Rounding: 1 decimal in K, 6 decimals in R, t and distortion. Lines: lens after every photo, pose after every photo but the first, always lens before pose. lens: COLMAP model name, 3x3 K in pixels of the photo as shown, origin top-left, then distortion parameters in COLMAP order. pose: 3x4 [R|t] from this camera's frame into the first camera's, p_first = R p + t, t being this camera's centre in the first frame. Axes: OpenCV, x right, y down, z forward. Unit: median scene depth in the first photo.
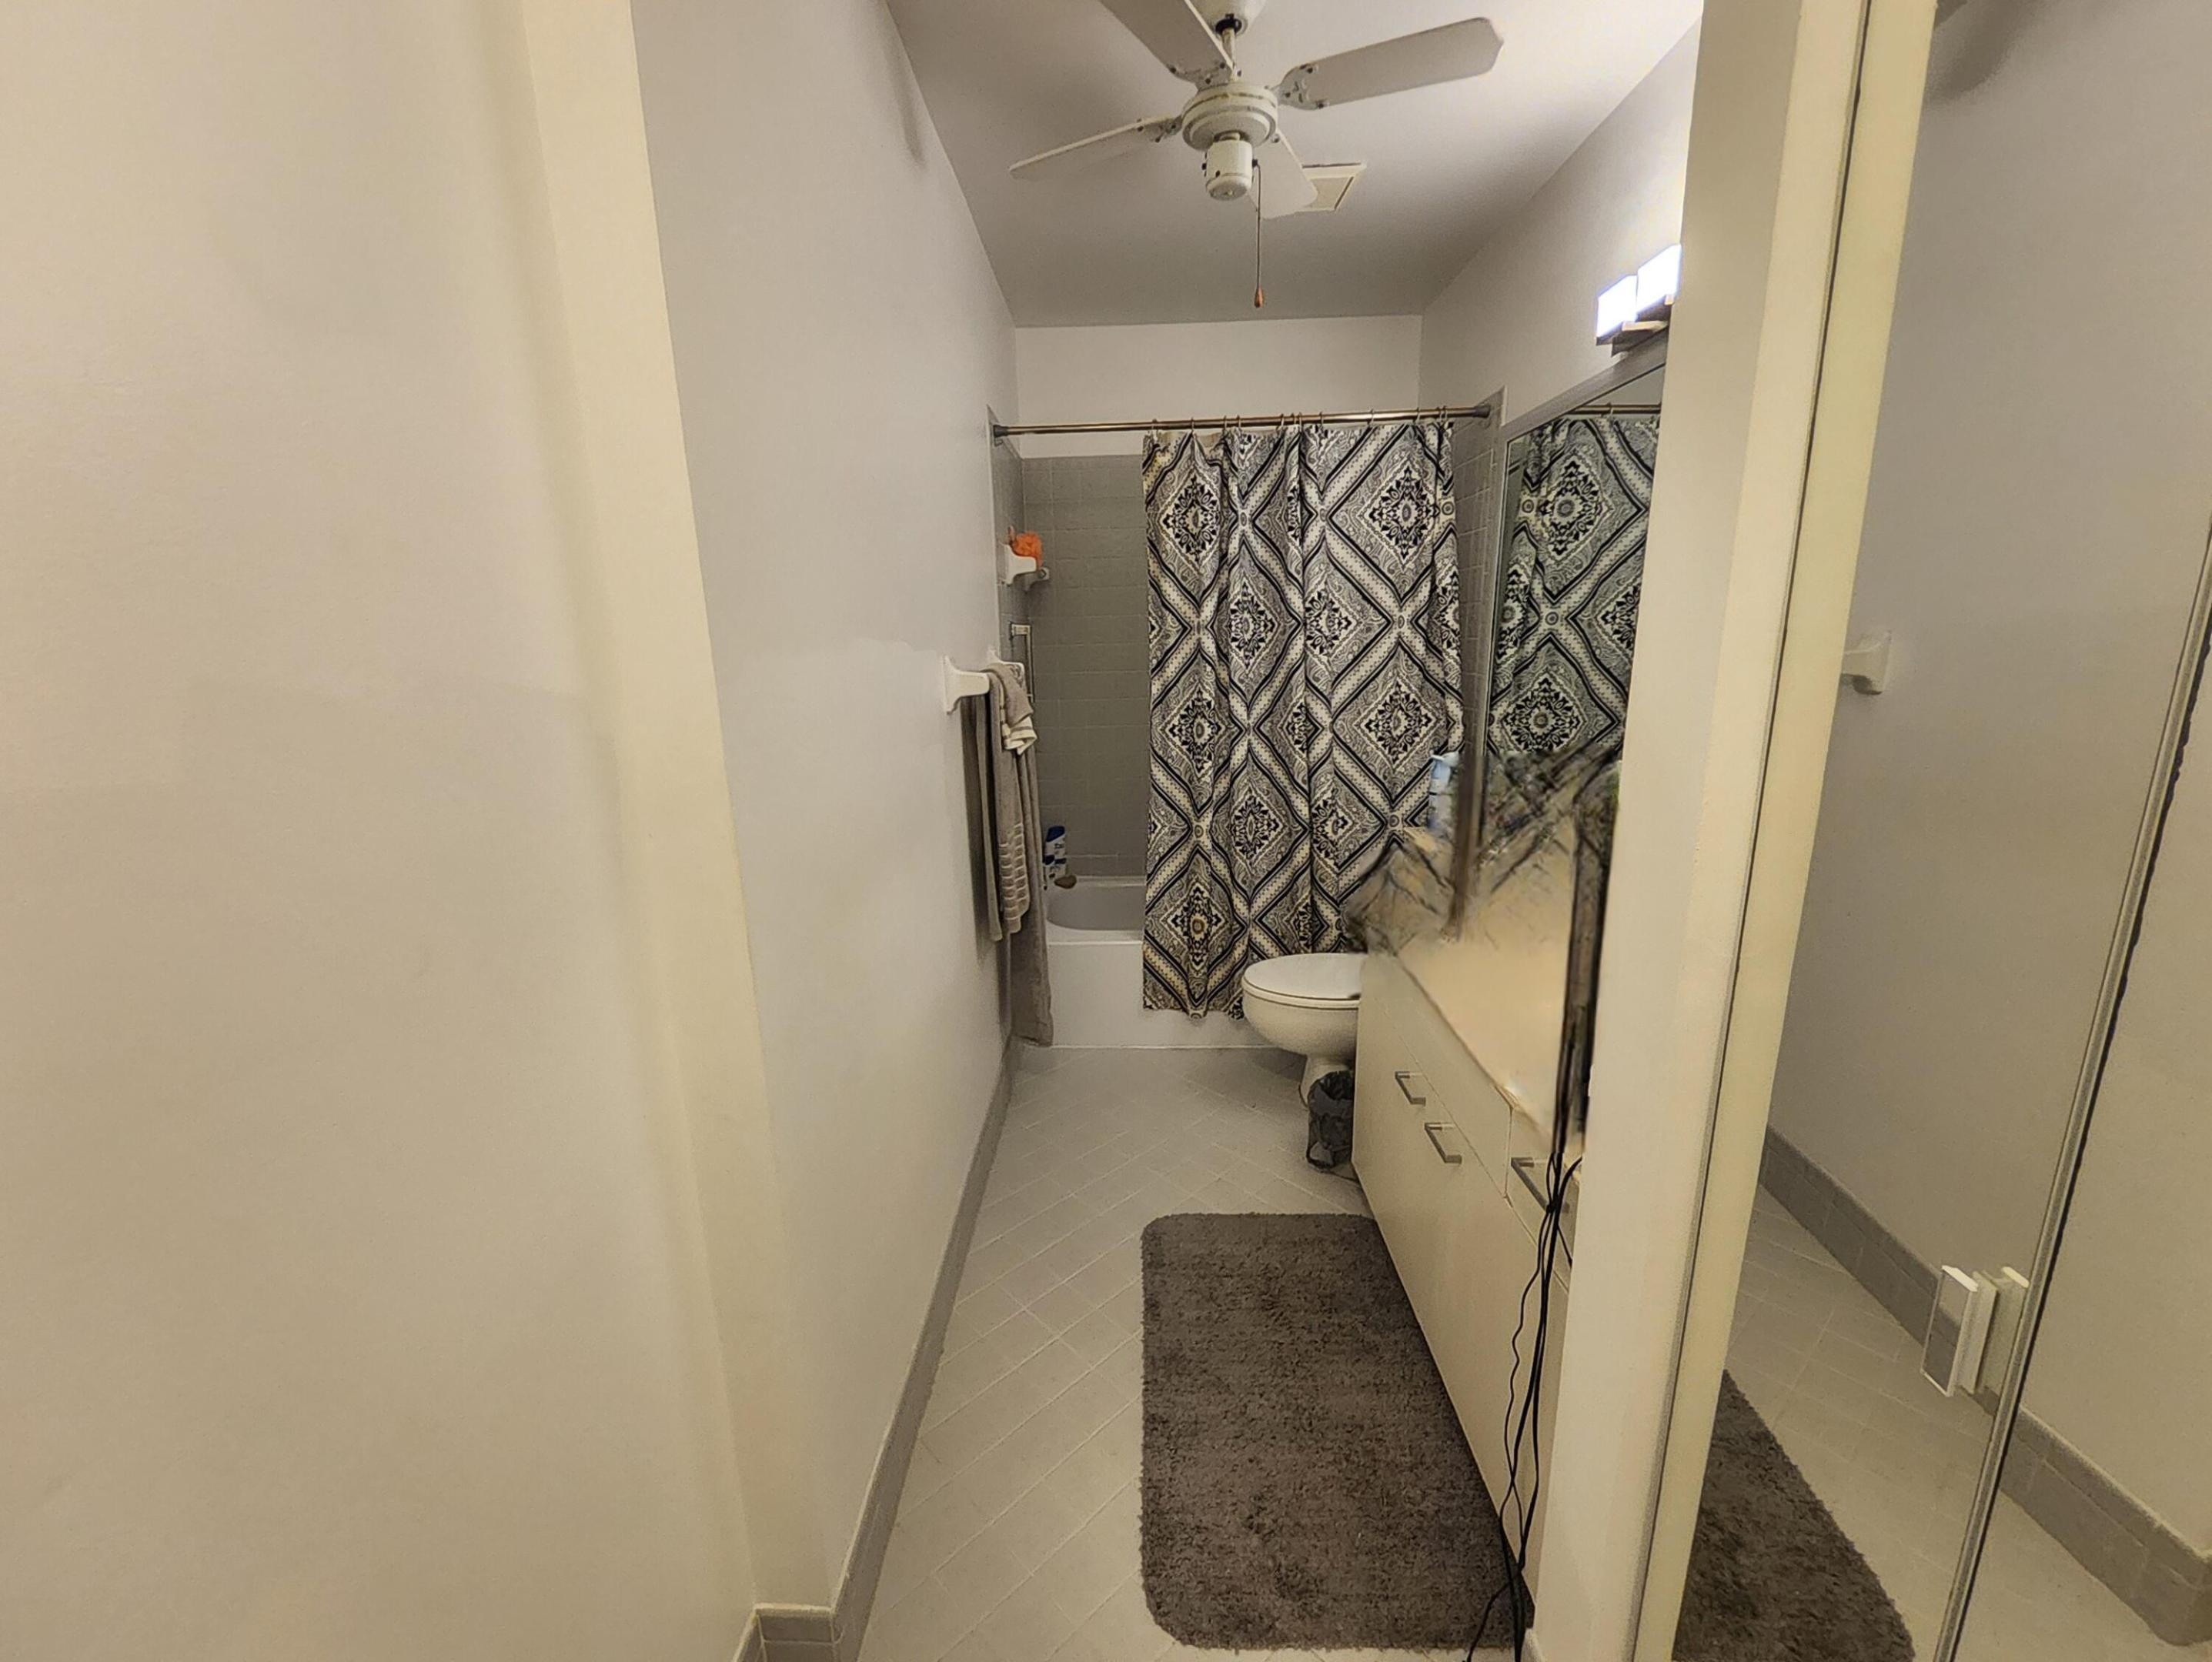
lens RADIAL K [[876.4, 0, 1106.0], [0, 876.4, 831.0], [0, 0, 1]] dist [0.000573, 0.000146]
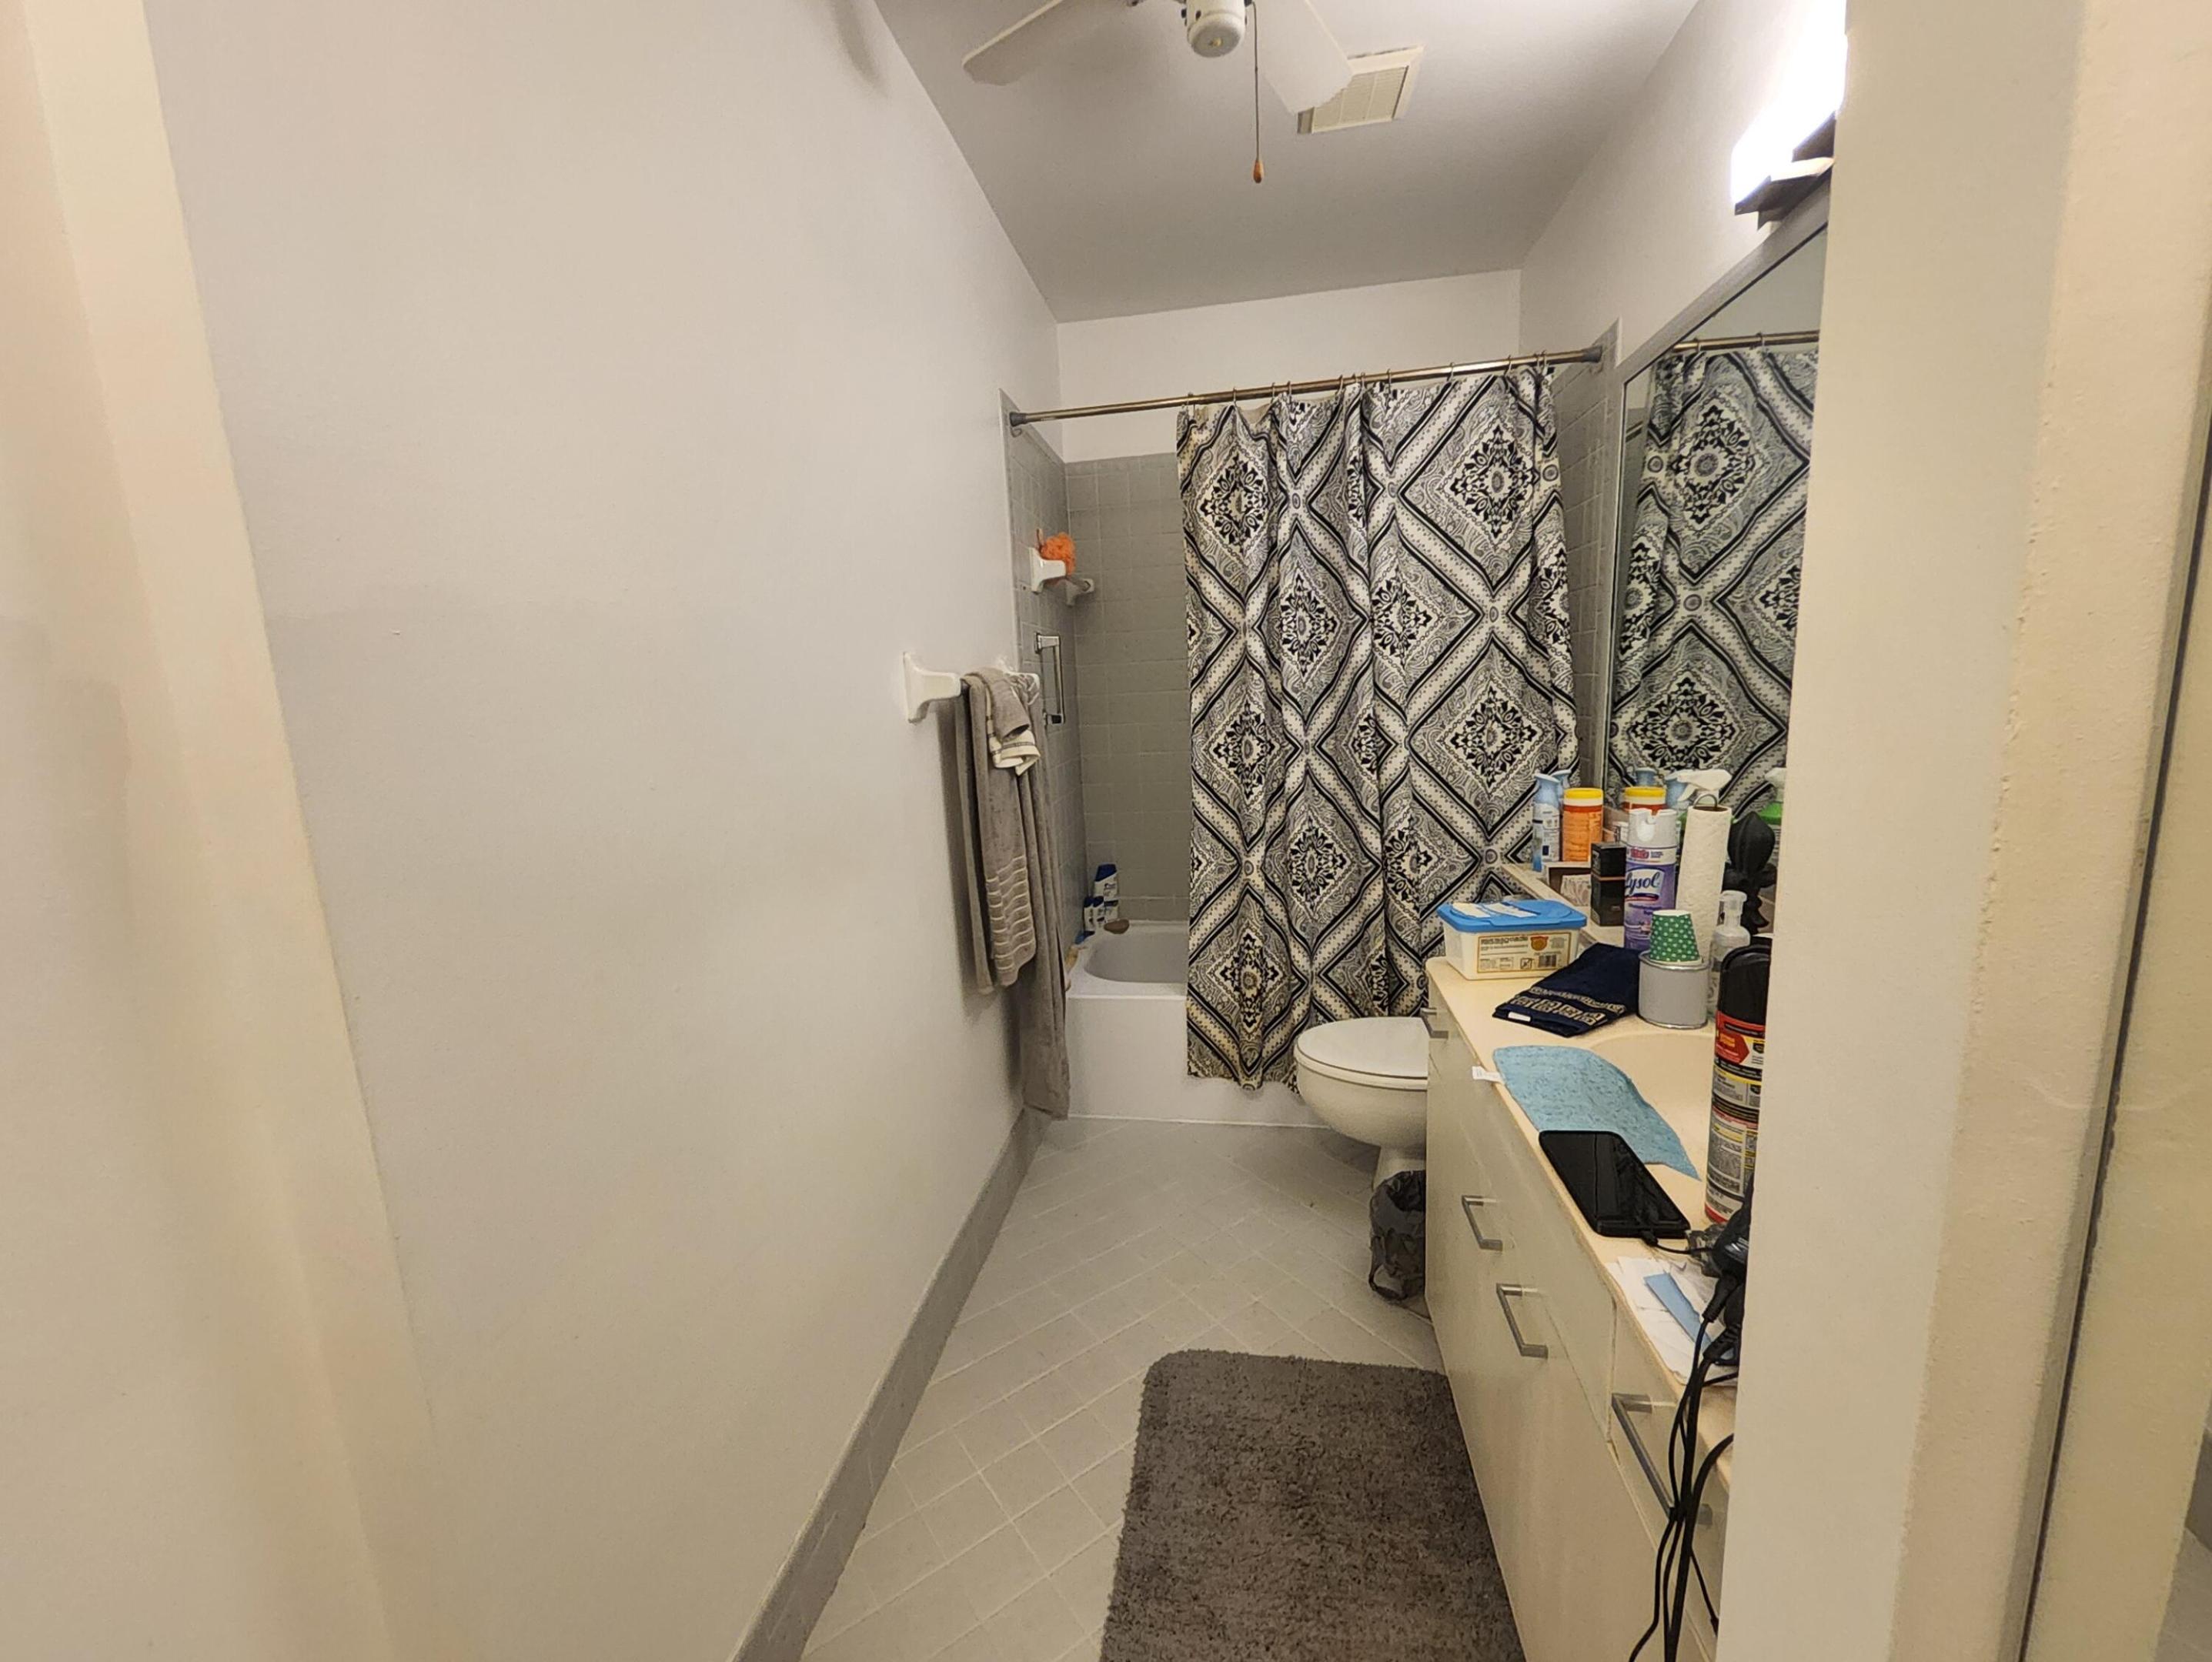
lens RADIAL K [[869.8, 0, 1106.6], [0, 869.8, 833.2], [0, 0, 1]] dist [0.022678, -0.023982]
pose [[0.990752, -0.001708, -0.135673, 0.088816], [-0.005192, 0.998711, -0.050483, 0.010545], [0.135585, 0.050720, 0.989467, 0.151952]]
